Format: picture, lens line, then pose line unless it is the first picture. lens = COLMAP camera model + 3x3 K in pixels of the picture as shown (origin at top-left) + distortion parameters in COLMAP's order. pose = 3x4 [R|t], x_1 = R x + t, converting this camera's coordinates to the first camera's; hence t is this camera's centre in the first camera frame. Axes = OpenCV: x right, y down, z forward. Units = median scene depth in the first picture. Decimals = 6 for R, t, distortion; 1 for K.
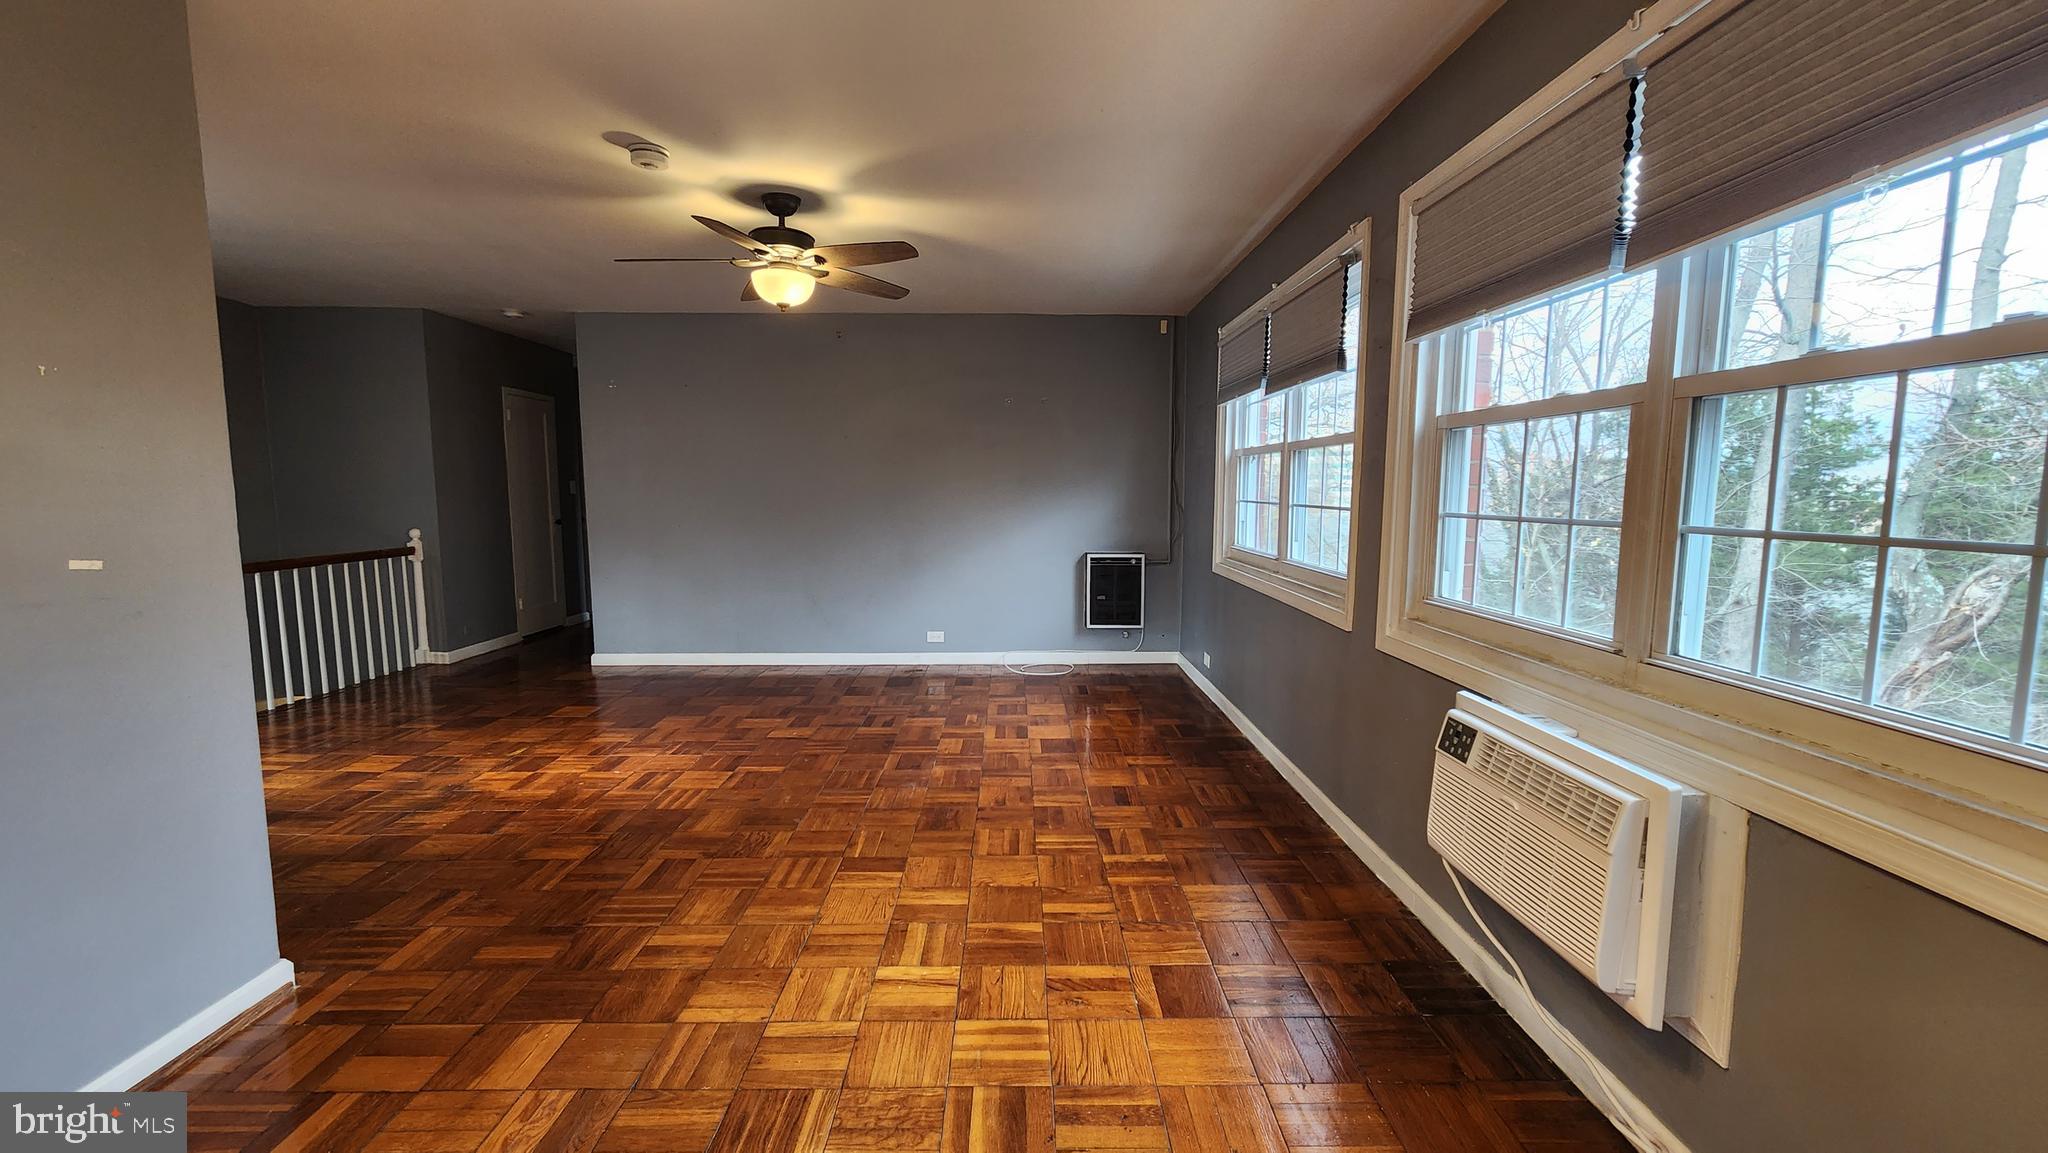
lens RADIAL K [[833.1, 0, 1015.0], [0, 833.1, 575.8], [0, 0, 1]] dist [0.005507, -0.001442]
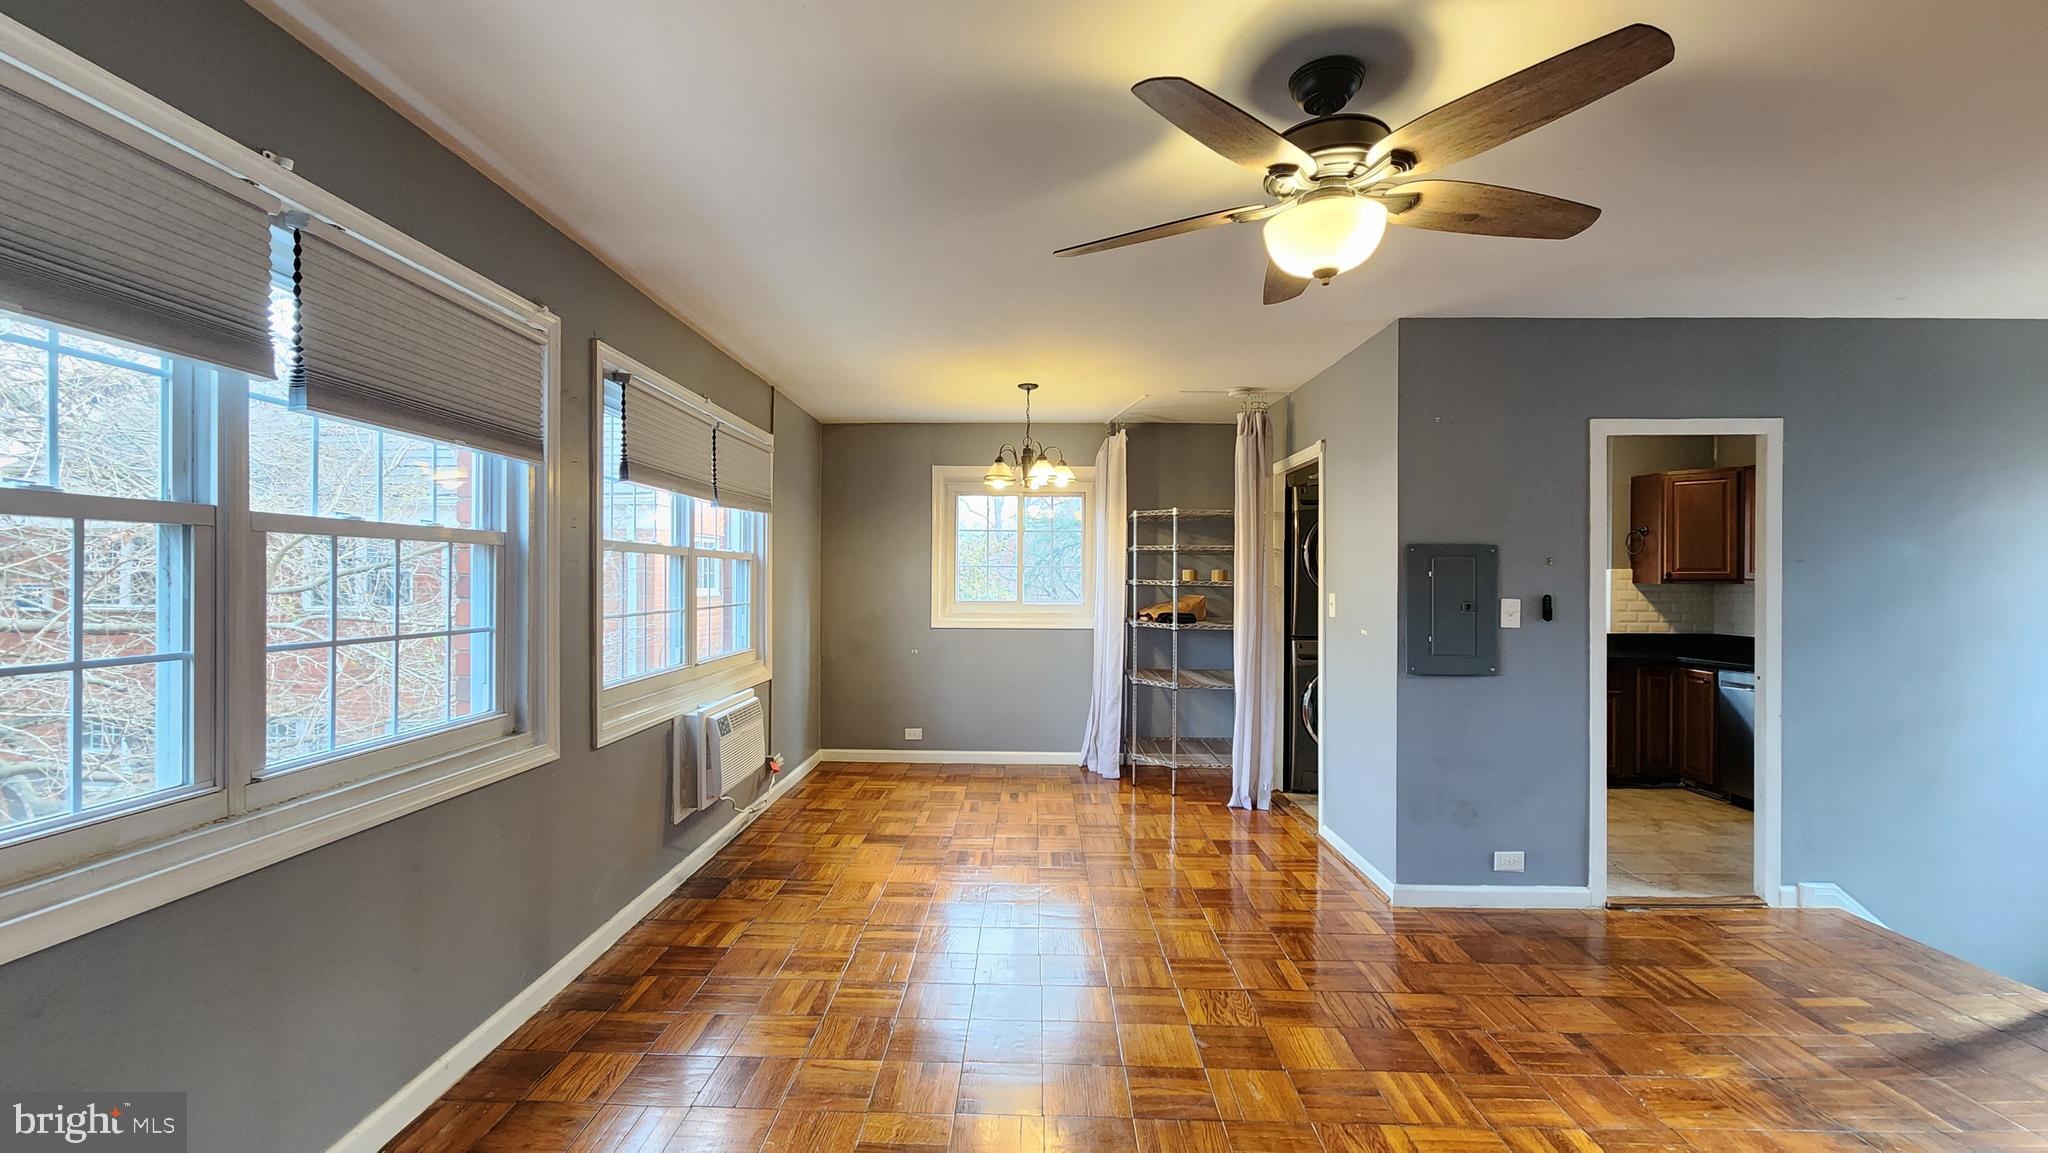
lens RADIAL K [[833.1, 0, 1018.6], [0, 833.1, 582.0], [0, 0, 1]] dist [0.005507, -0.001442]
pose [[-0.999757, -0.007314, 0.020783, -0.090785], [-0.004945, 0.993712, 0.111853, -0.175938], [-0.021470, 0.111723, -0.993507, 1.442103]]
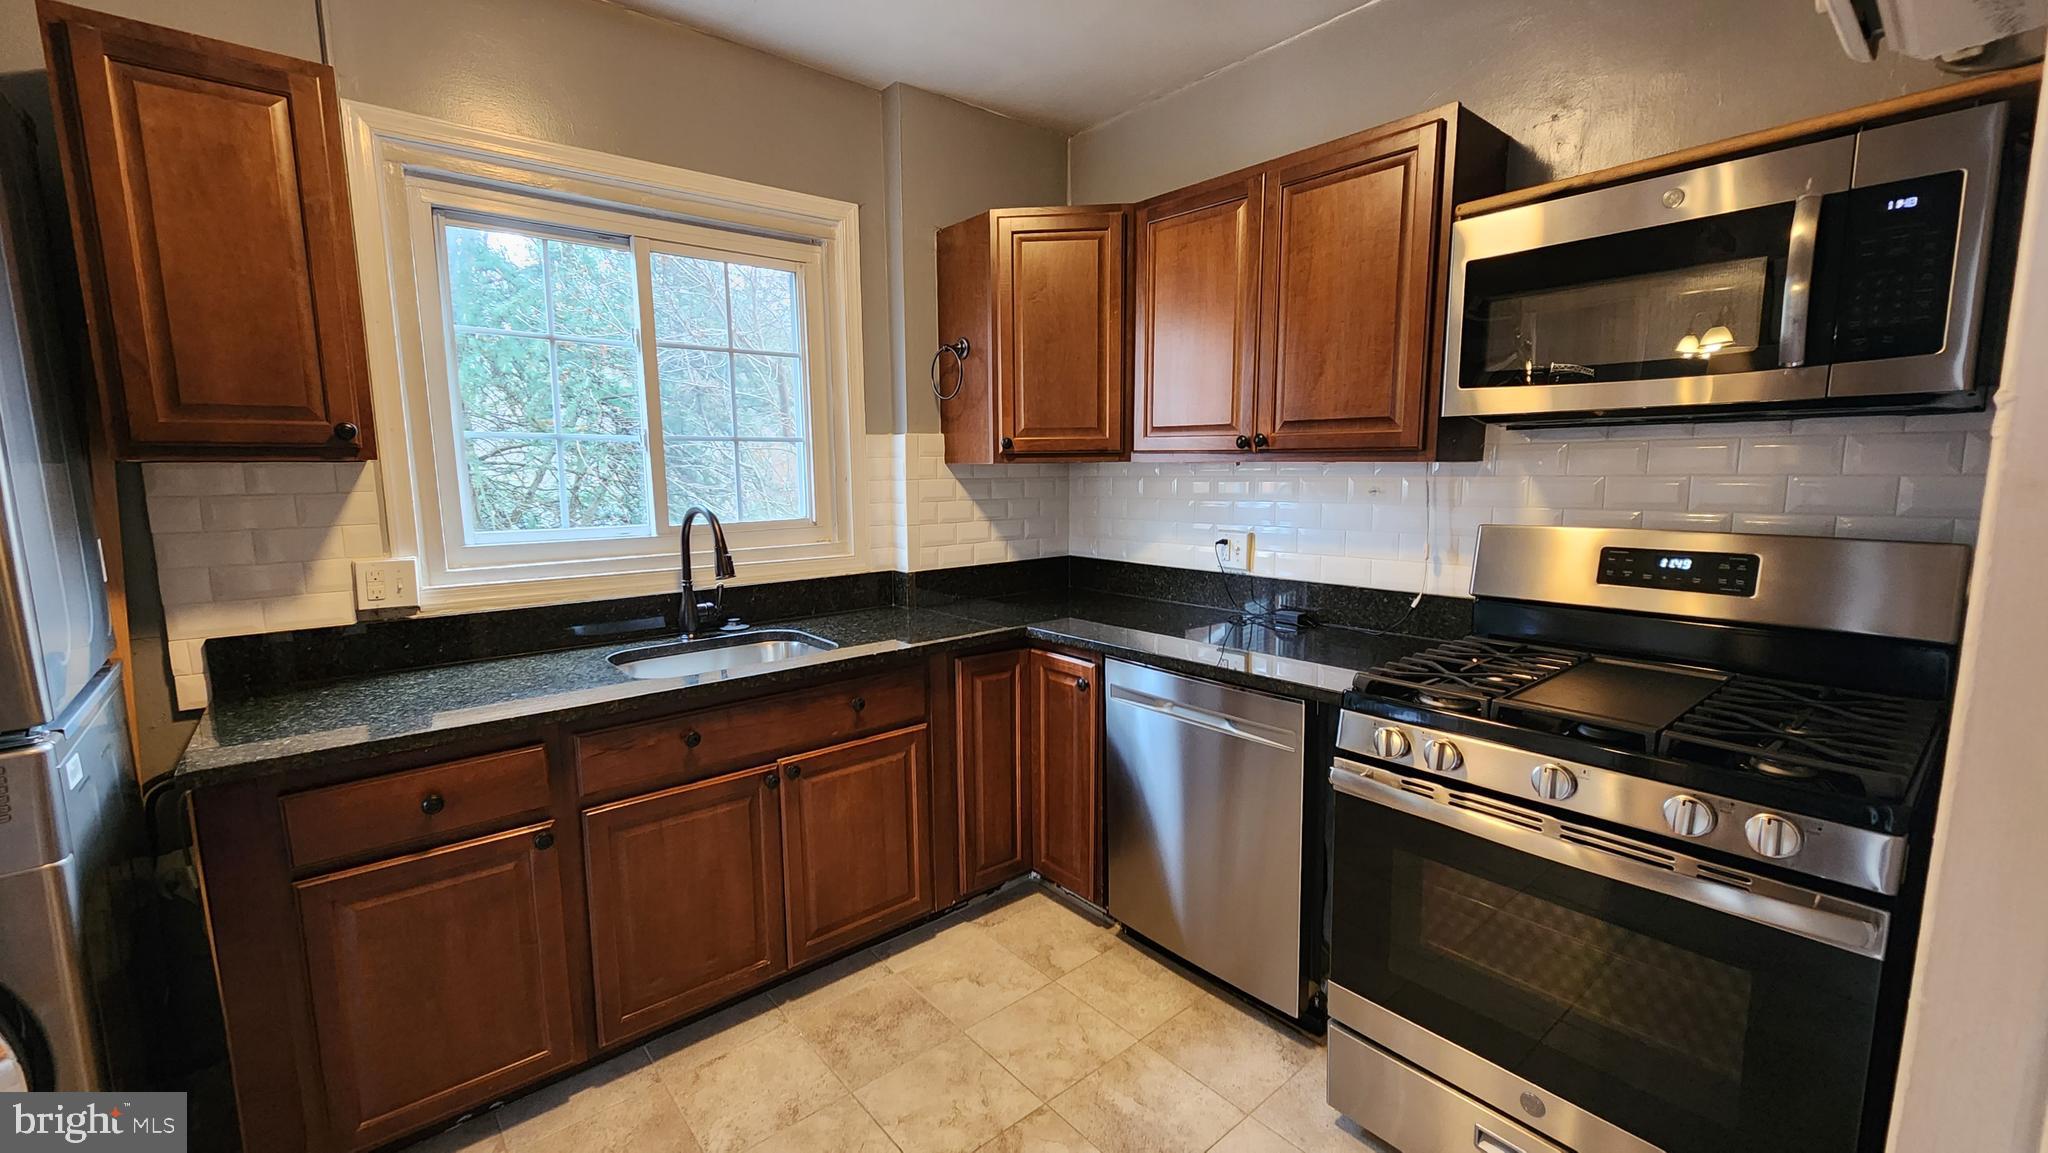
lens RADIAL K [[833.1, 0, 1023.8], [0, 833.1, 578.0], [0, 0, 1]] dist [0.005507, -0.001442]
pose [[-0.767767, 0.091508, -0.634161, -0.761990], [-0.063778, 0.973919, 0.217749, -0.074010], [0.637547, 0.207626, -0.741906, 0.506799]]
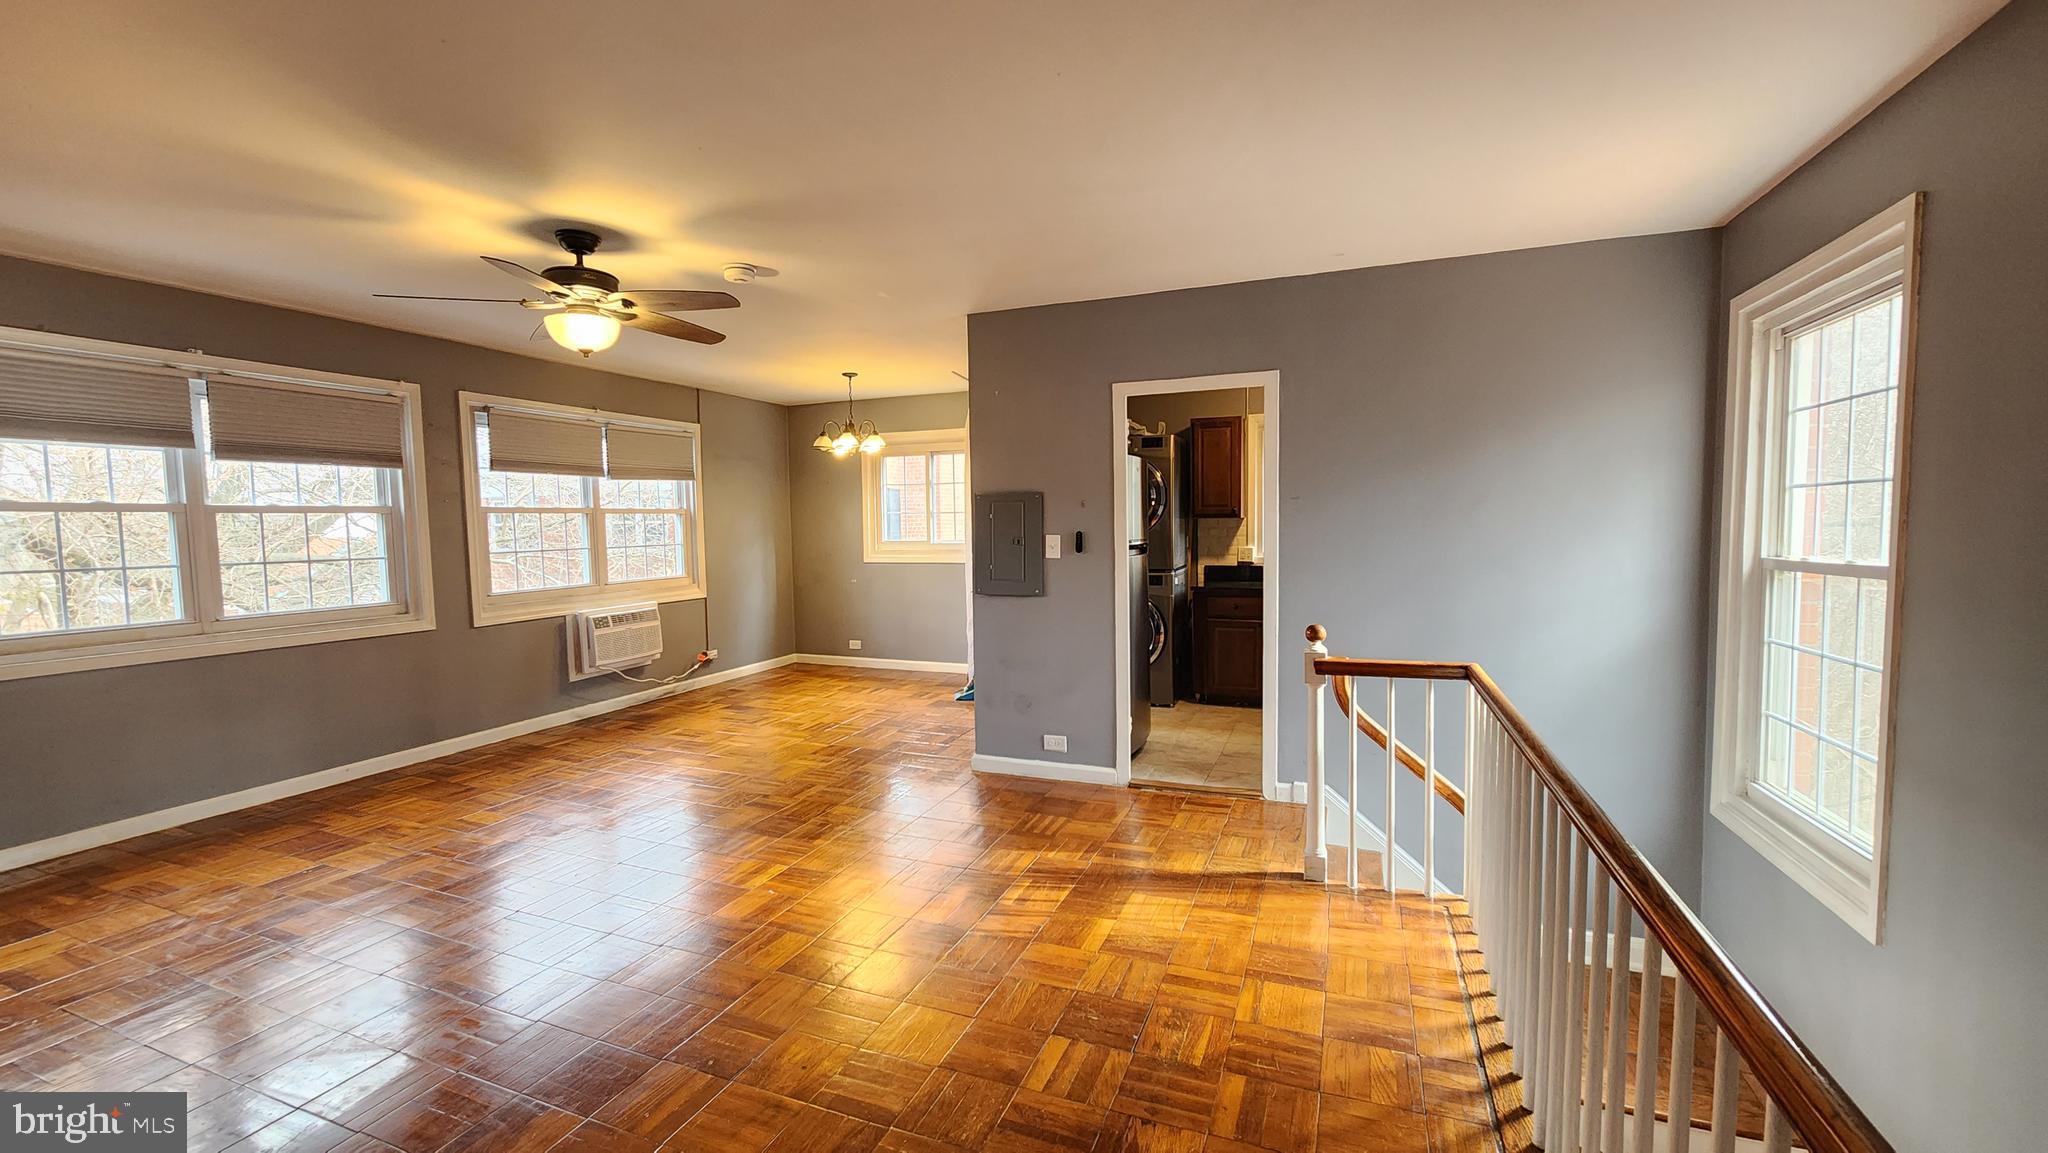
lens RADIAL K [[833.1, 0, 1015.4], [0, 833.1, 578.5], [0, 0, 1]] dist [0.005507, -0.001442]
pose [[-0.924592, -0.015671, 0.380637, -0.996419], [0.052605, 0.984330, 0.168308, -0.193244], [-0.377310, 0.175639, -0.909279, 1.585080]]
